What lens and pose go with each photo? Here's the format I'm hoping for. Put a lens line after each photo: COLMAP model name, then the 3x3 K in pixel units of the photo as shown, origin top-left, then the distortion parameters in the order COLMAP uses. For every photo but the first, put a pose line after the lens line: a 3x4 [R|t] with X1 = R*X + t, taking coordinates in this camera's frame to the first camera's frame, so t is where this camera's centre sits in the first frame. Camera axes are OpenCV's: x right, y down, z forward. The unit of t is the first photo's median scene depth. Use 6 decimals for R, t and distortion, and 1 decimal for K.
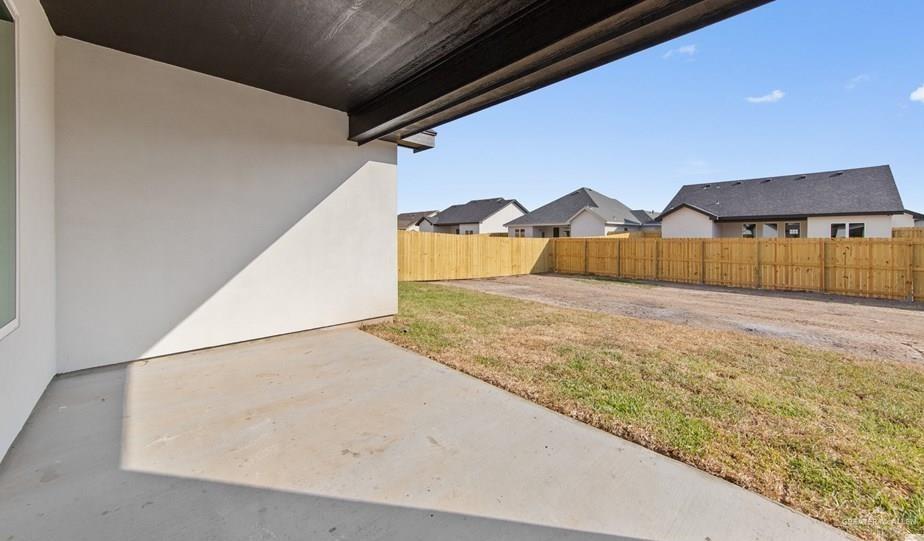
lens RADIAL K [[349.3, 0, 496.4], [0, 349.3, 234.5], [0, 0, 1]] dist [0.000284, -0.000026]
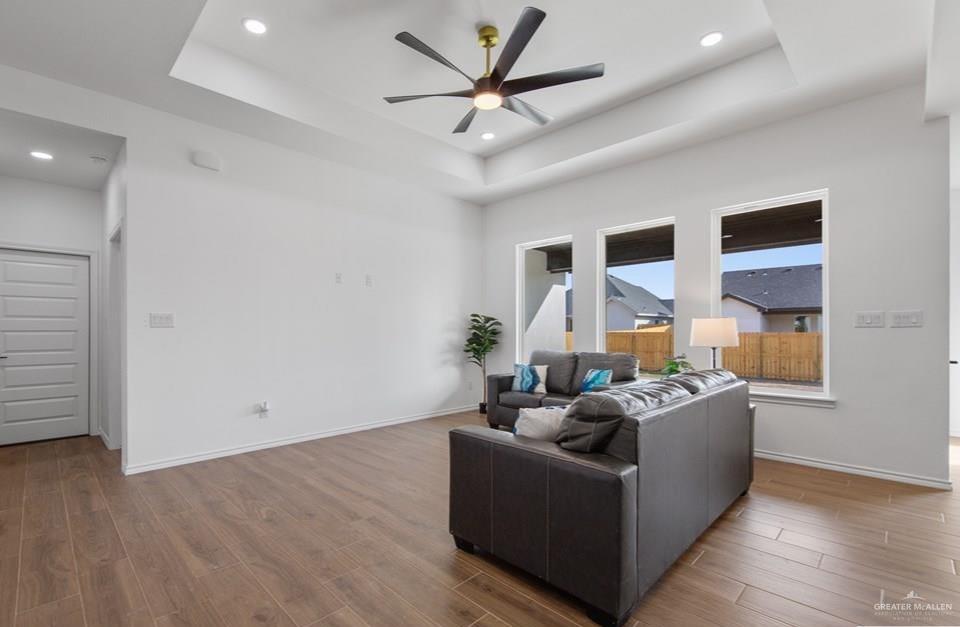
lens RADIAL K [[436.7, 0, 458.6], [0, 436.7, 327.4], [0, 0, 1]] dist [0.002013, 0.000232]
pose [[0.999563, -0.003664, -0.029330, -0.132875], [0.003680, 0.999993, 0.000517, -0.004735], [0.029328, -0.000625, 0.999570, -0.158277]]
